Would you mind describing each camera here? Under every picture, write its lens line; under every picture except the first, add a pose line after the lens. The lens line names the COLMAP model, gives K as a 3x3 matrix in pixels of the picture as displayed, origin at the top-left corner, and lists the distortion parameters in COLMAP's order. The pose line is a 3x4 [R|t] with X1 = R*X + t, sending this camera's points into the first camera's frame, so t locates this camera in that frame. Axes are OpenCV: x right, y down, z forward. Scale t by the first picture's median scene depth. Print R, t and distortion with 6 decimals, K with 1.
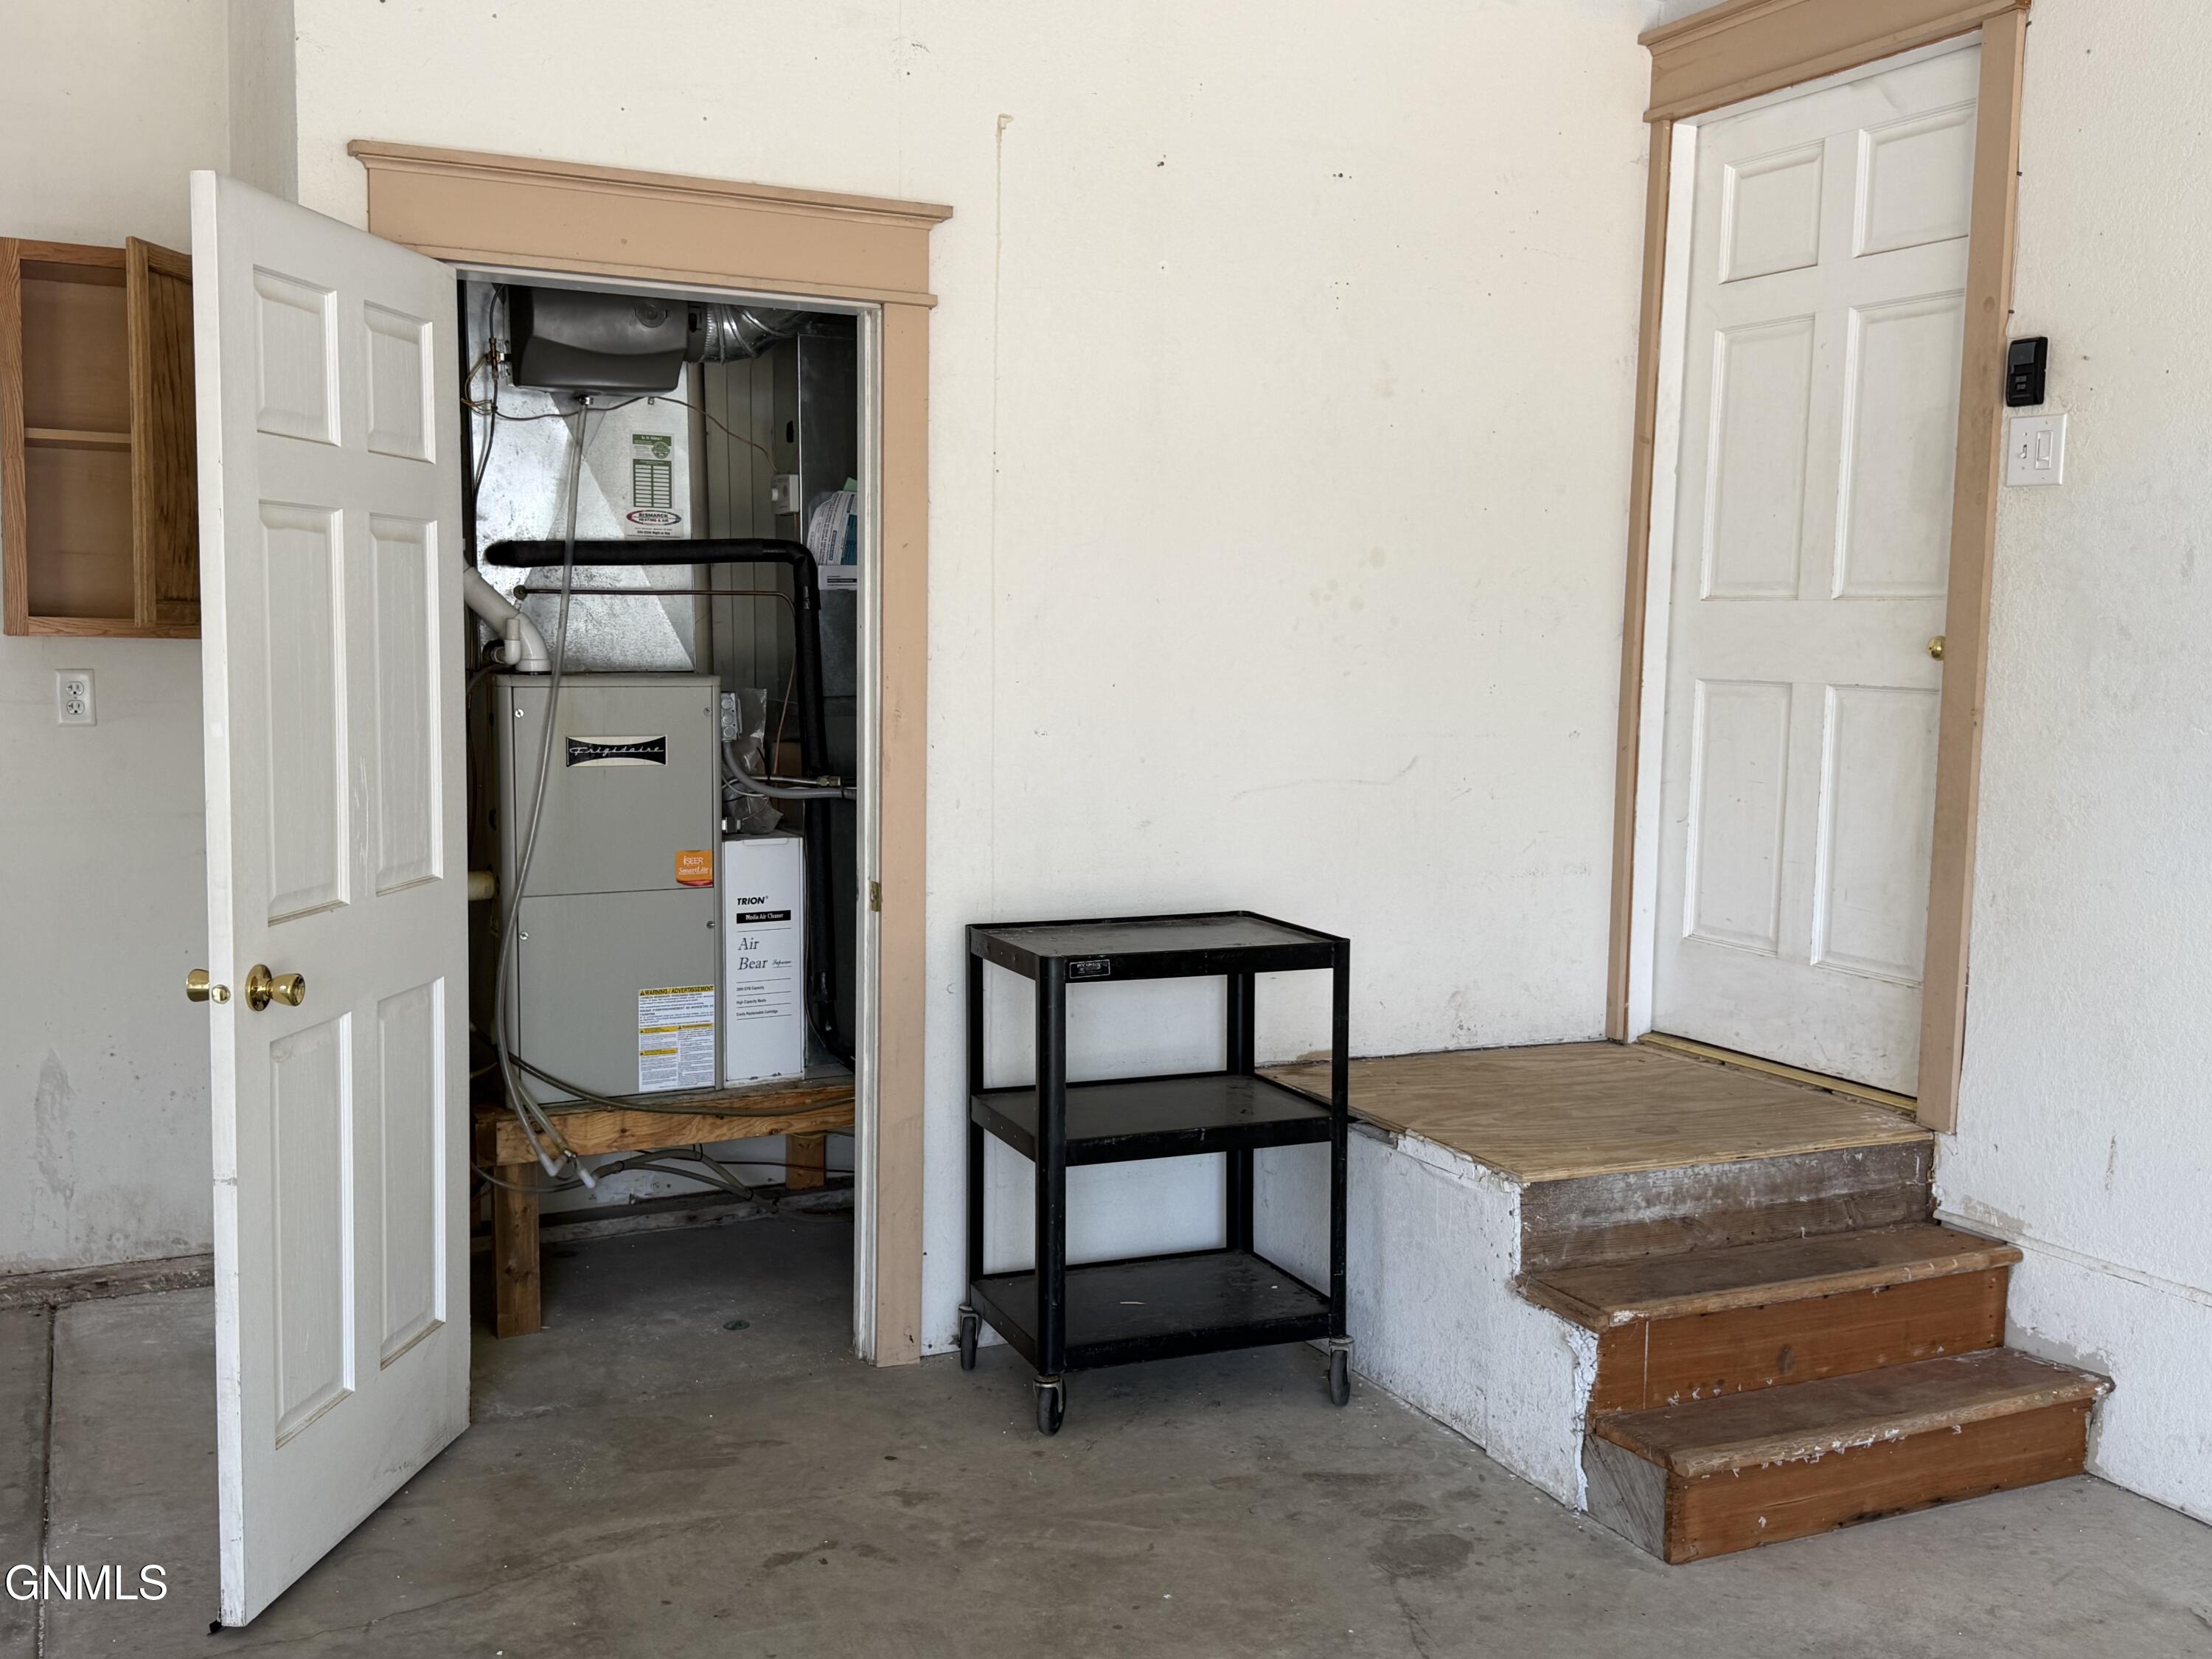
lens RADIAL K [[2191.9, 0, 1103.1], [0, 2191.9, 830.1], [0, 0, 1]] dist [0.063001, 0.000000]
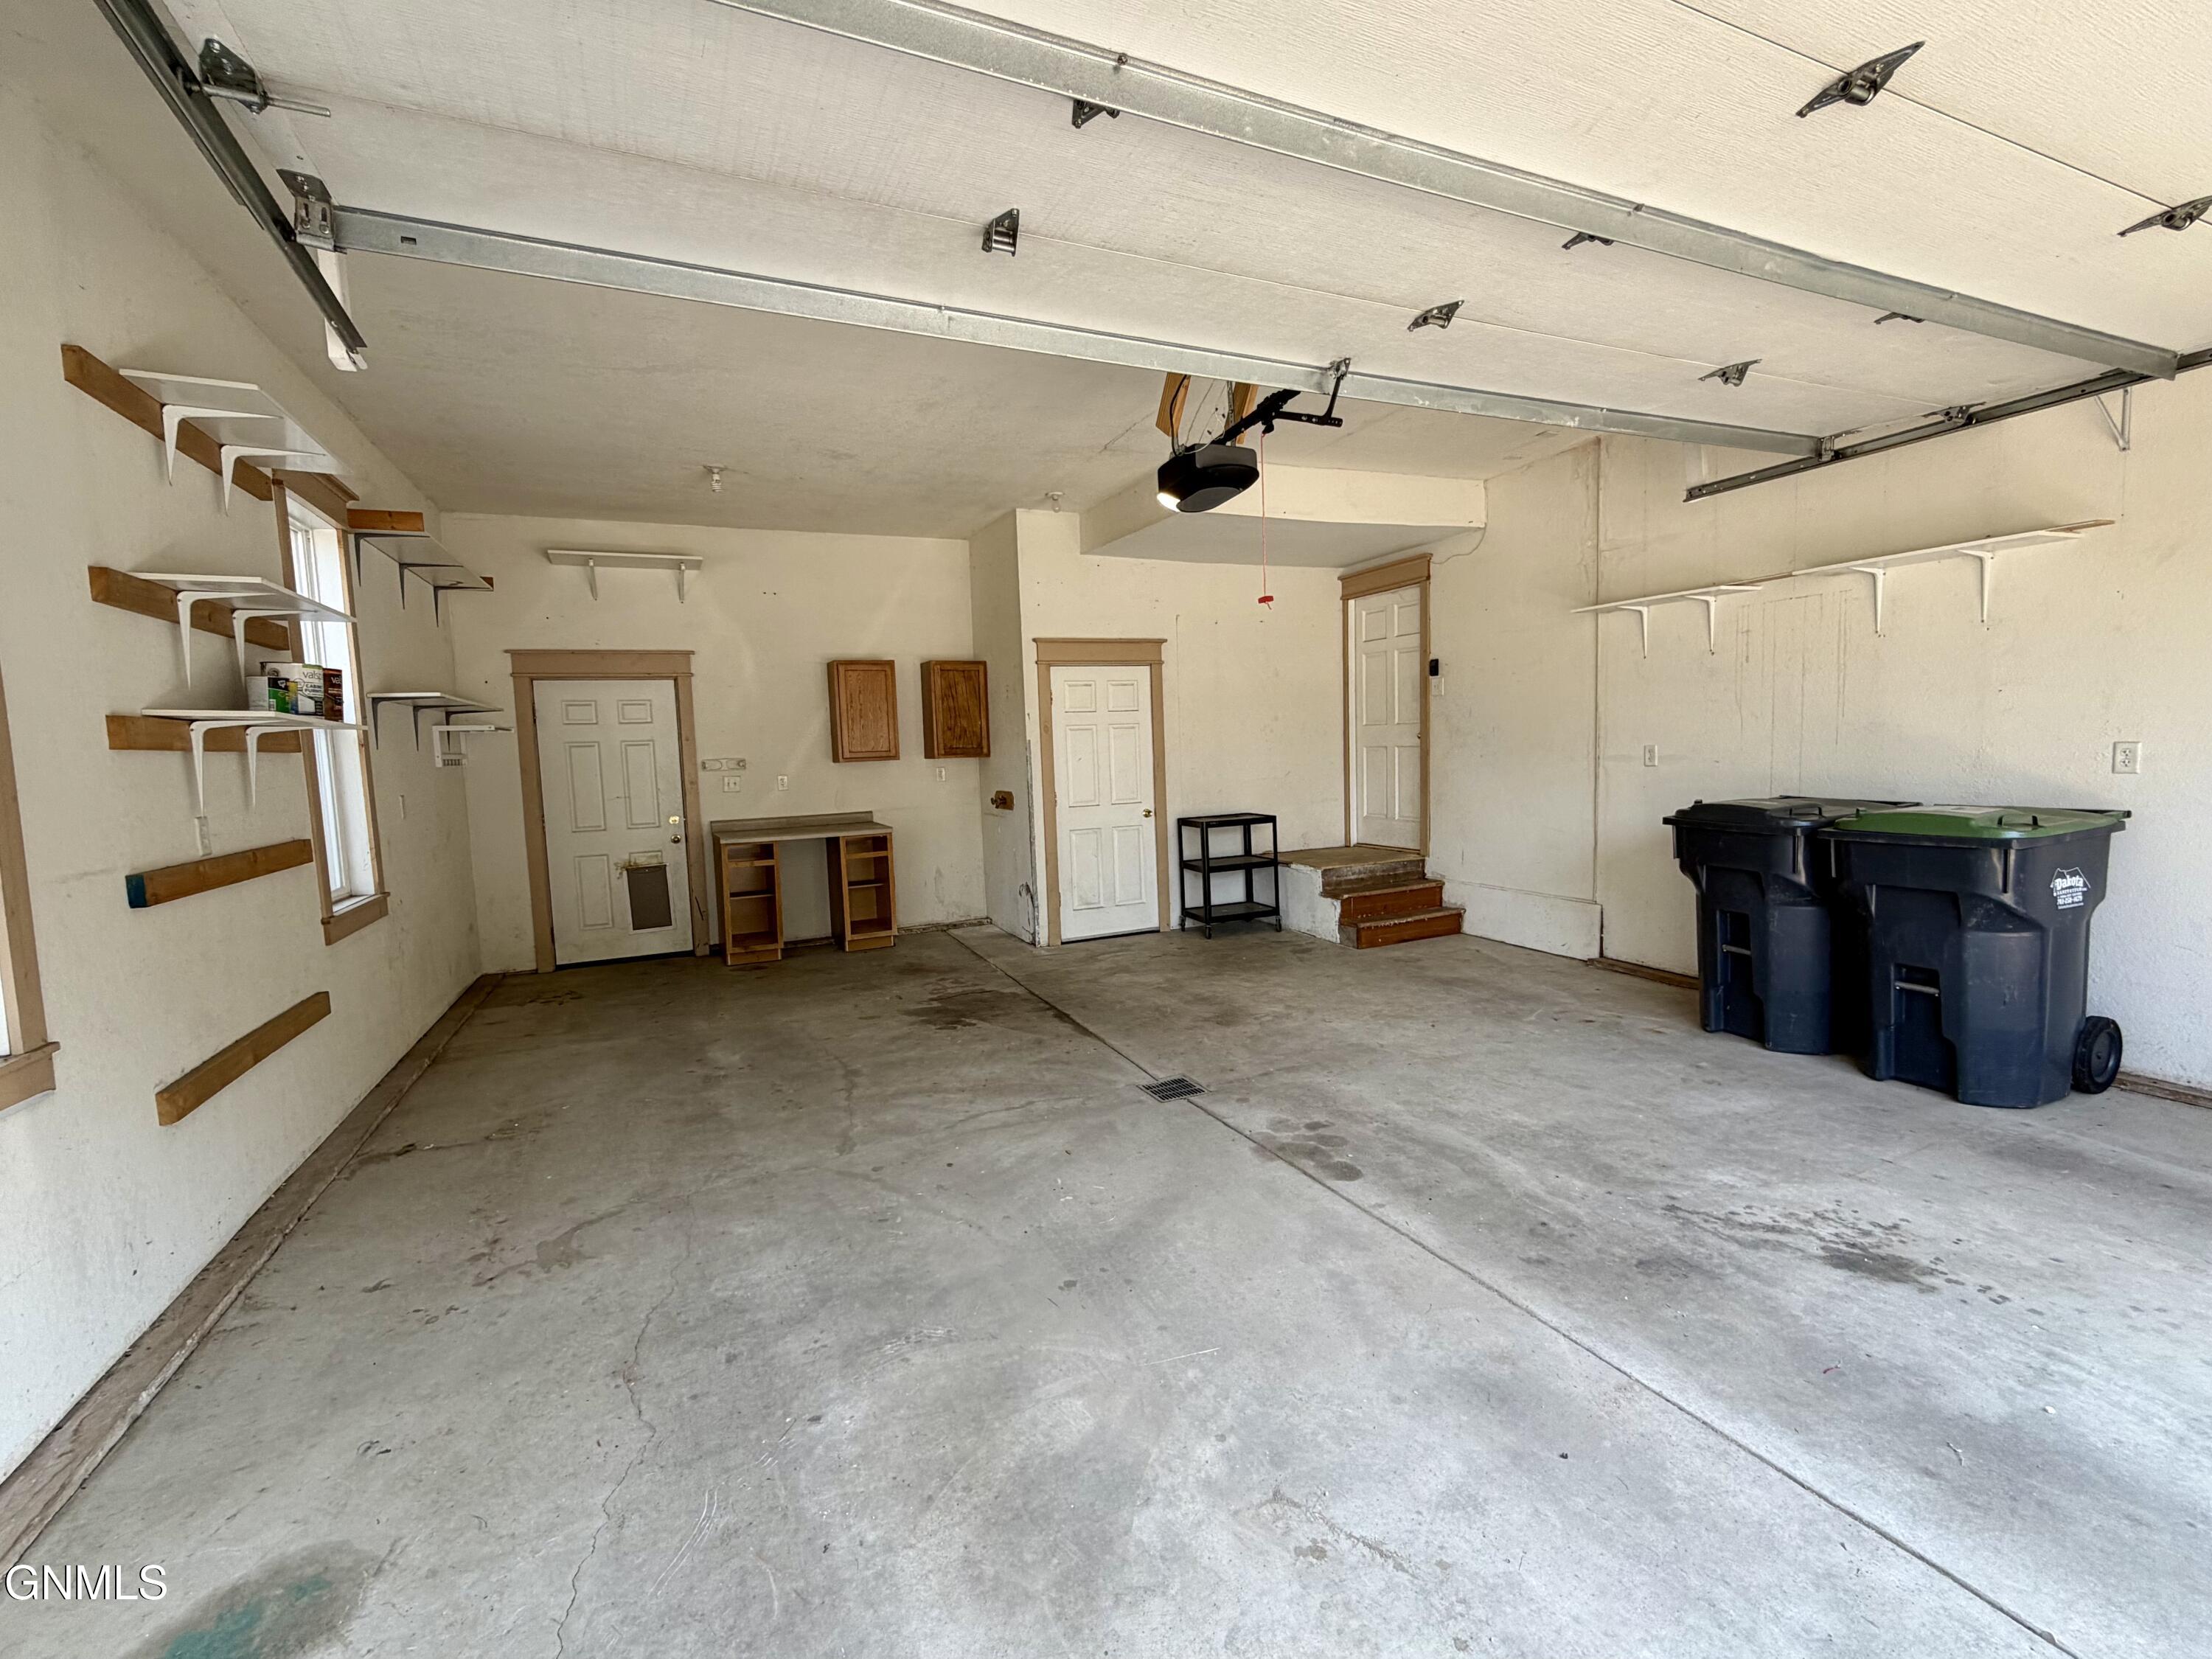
lens RADIAL K [[986.8, 0, 1114.9], [0, 986.8, 826.1], [0, 0, 1]] dist [0.029748, -0.000261]
pose [[0.998357, -0.051086, -0.025939, -0.132994], [0.050913, 0.998677, -0.007276, 0.065305], [0.026276, 0.005944, 0.999637, -0.797066]]
